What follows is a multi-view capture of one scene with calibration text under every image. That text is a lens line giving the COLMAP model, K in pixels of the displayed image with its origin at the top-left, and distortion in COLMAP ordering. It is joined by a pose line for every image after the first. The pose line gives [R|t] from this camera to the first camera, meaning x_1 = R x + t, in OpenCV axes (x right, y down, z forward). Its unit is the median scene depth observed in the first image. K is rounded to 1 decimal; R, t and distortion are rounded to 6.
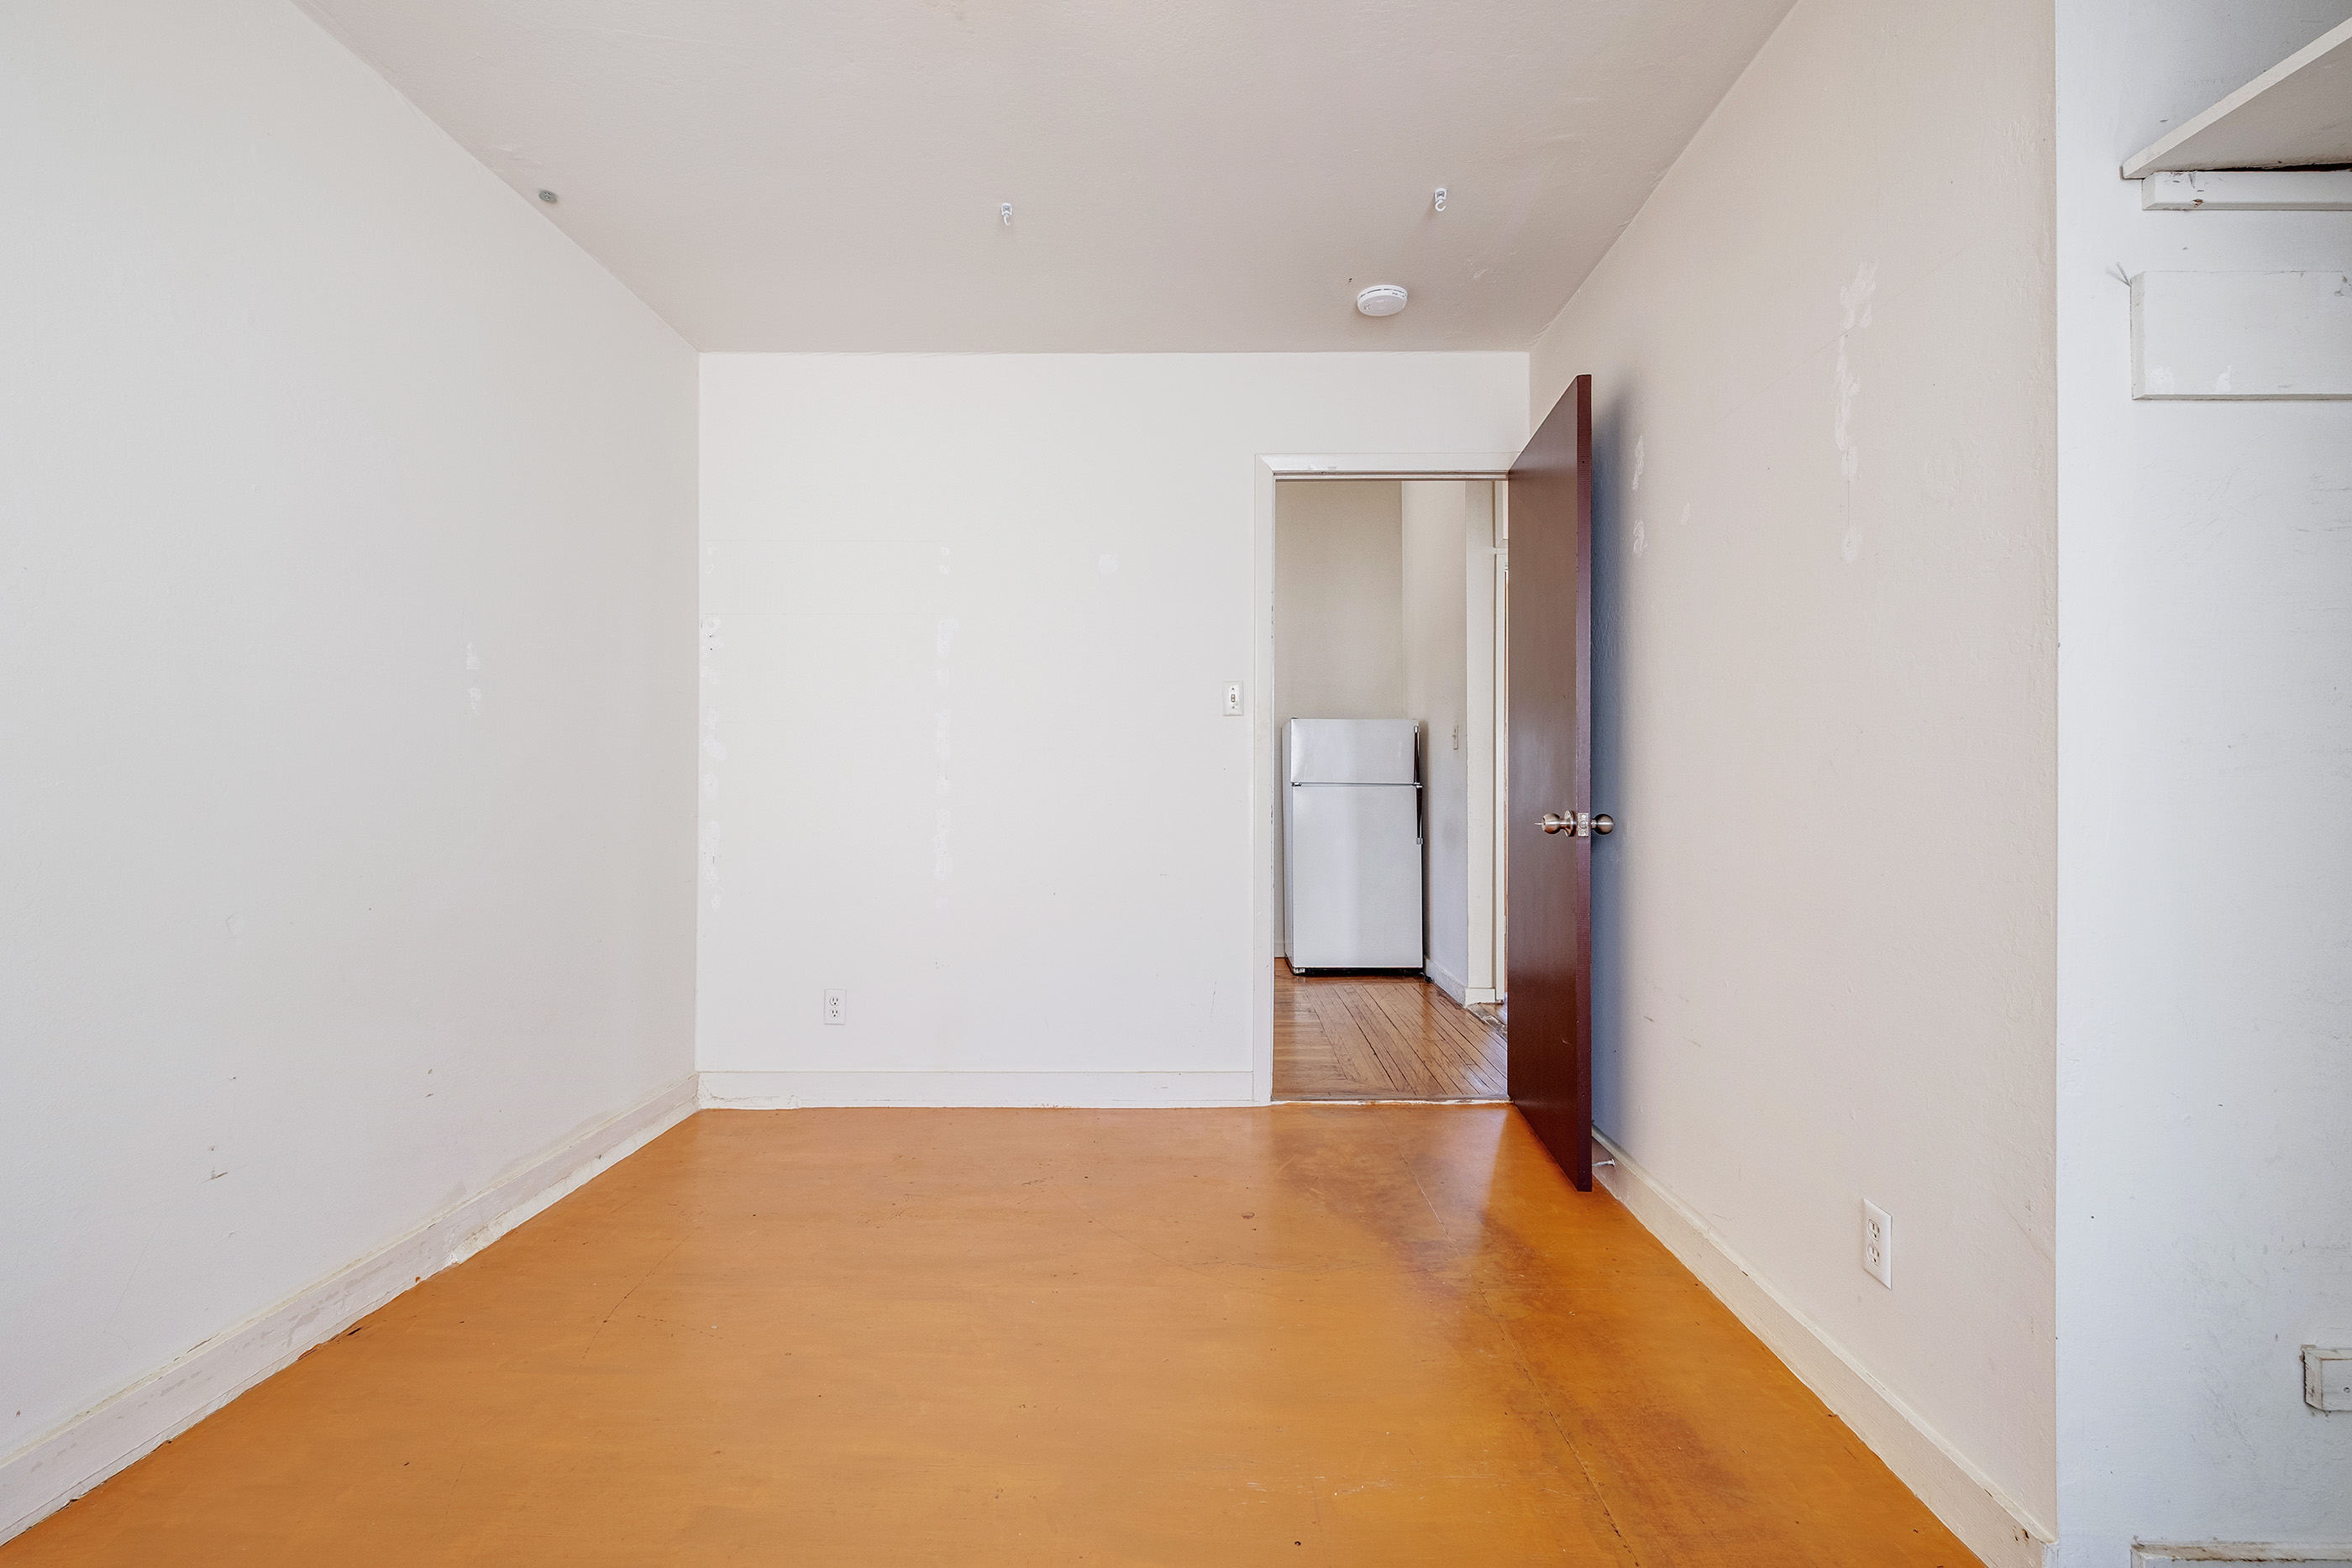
lens RADIAL K [[1028.5, 0, 1184.3], [0, 1028.5, 774.7], [0, 0, 1]] dist [0.000866, -0.001043]
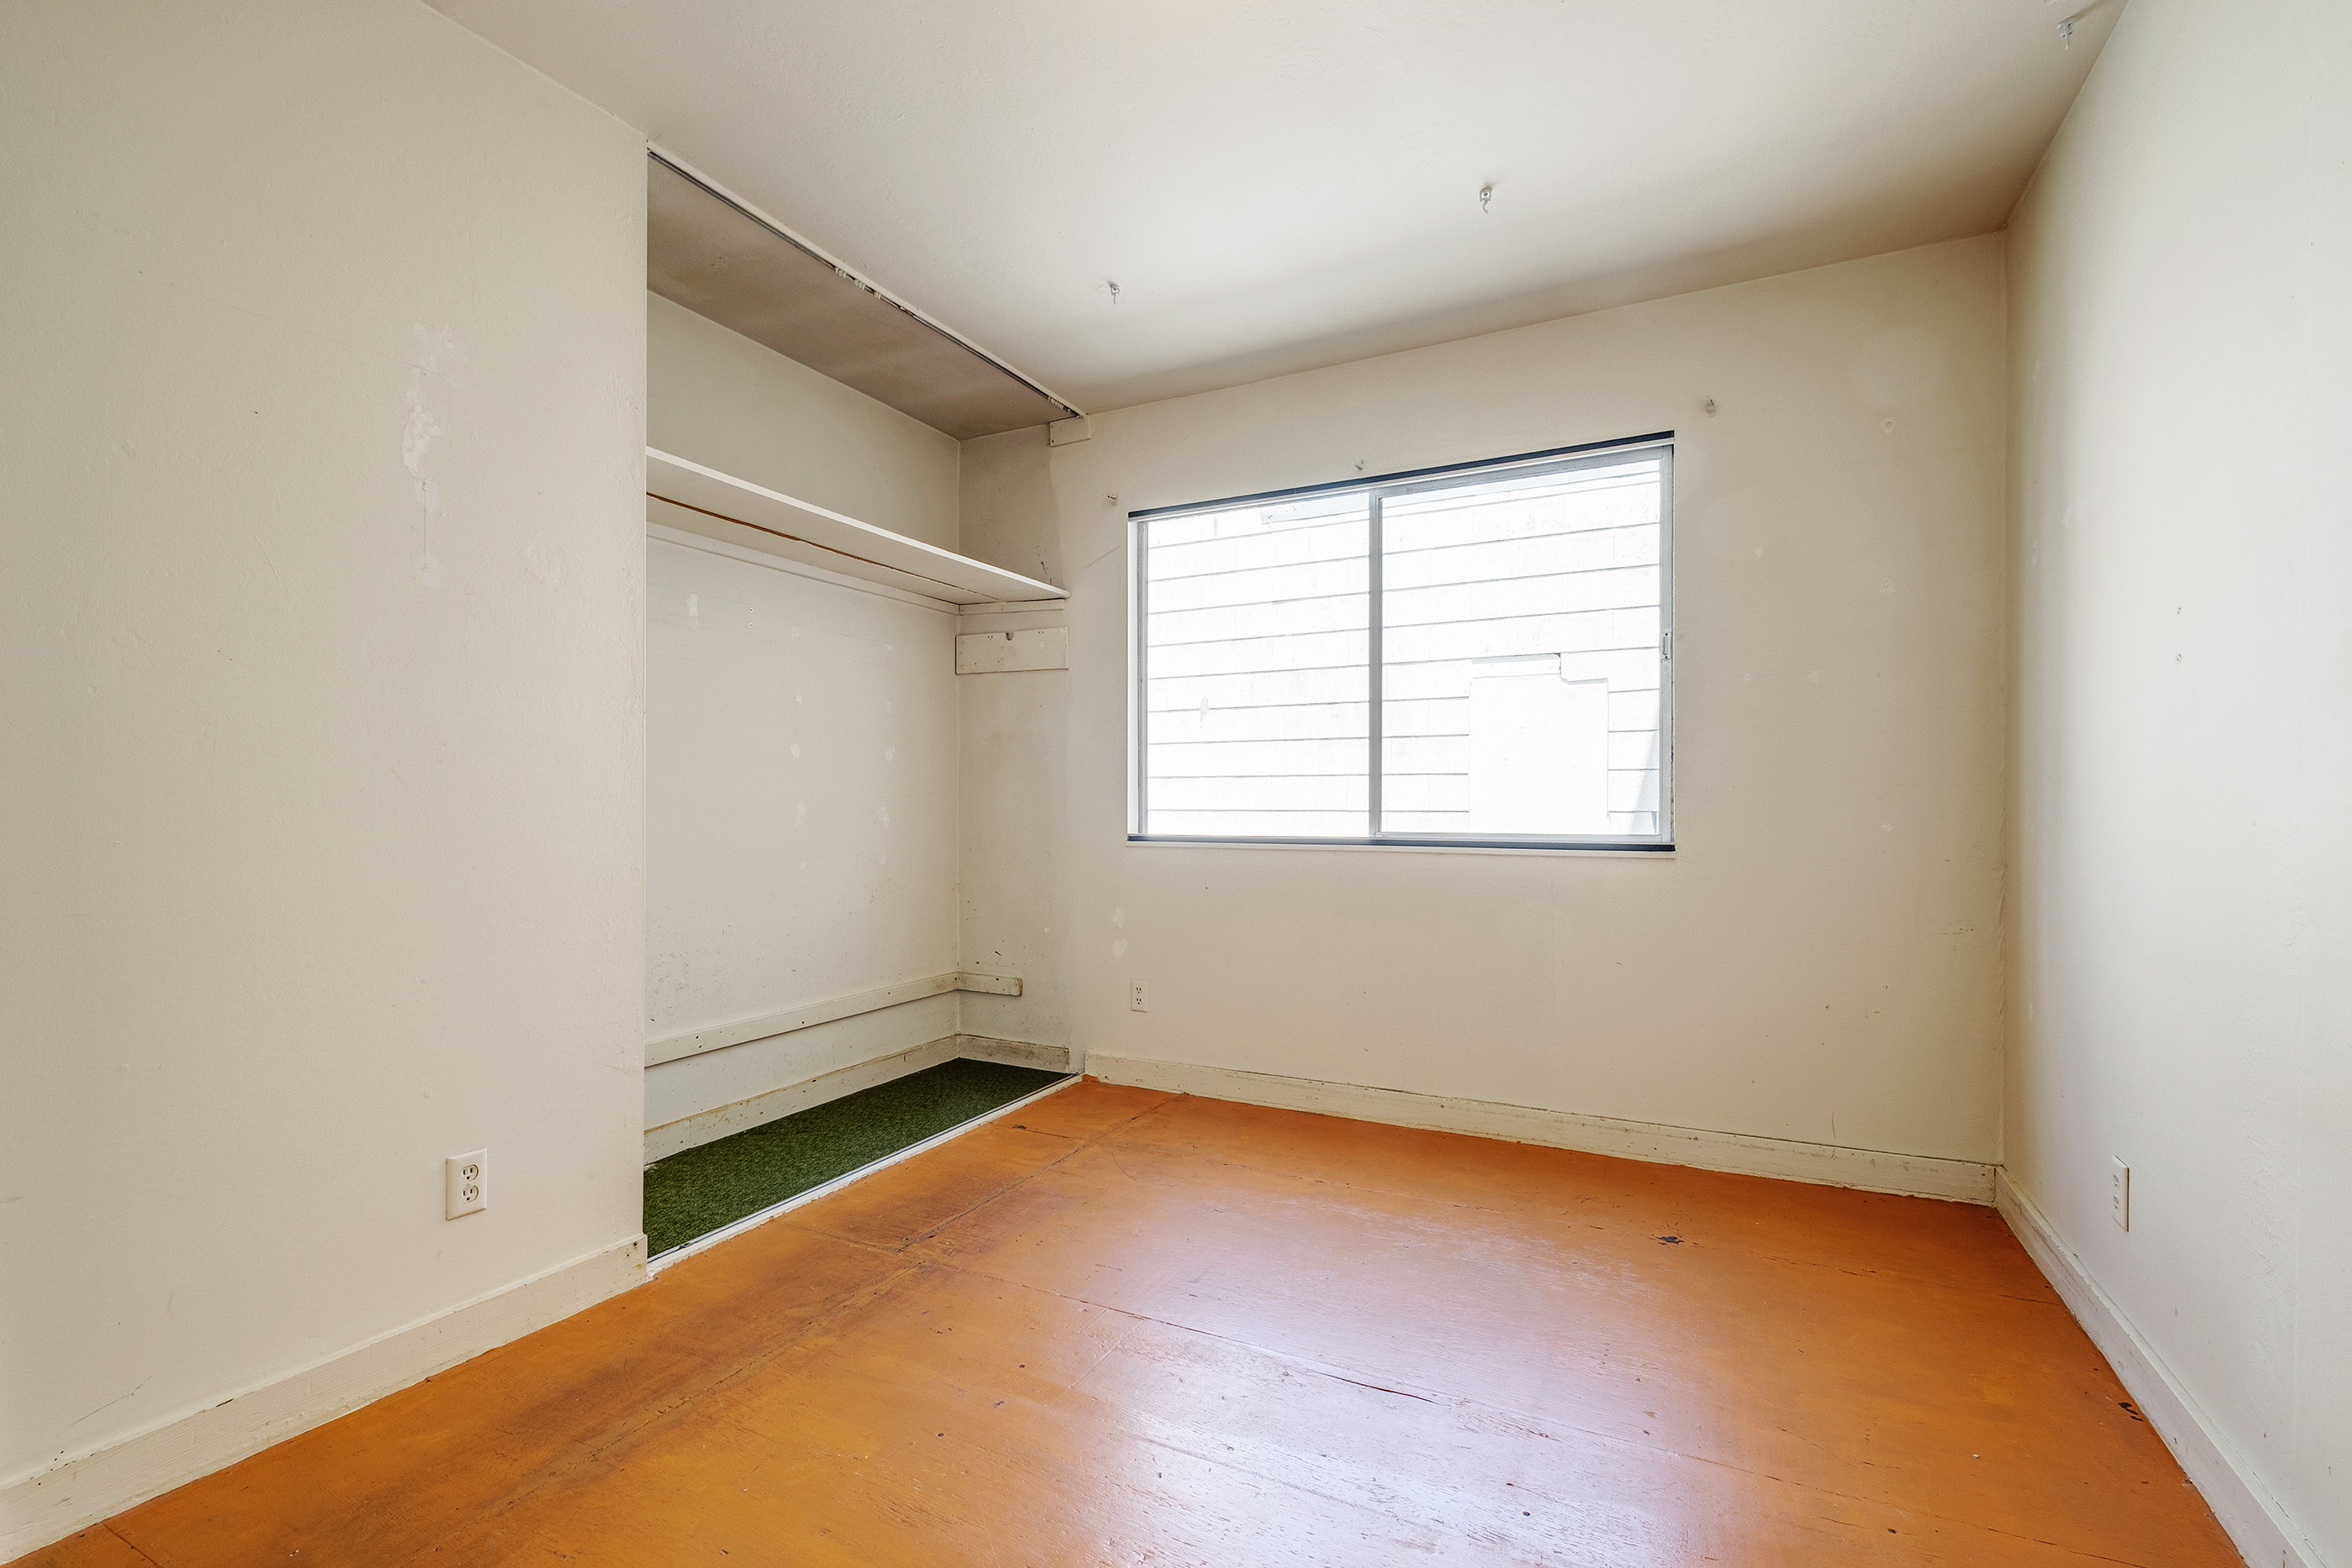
lens RADIAL K [[1028.5, 0, 1184.3], [0, 1028.5, 774.7], [0, 0, 1]] dist [0.000866, -0.001043]
pose [[-0.891116, 0.006261, 0.453732, -0.553655], [-0.010948, 0.999317, -0.035292, 0.021500], [-0.453643, -0.036417, -0.890439, 1.596292]]
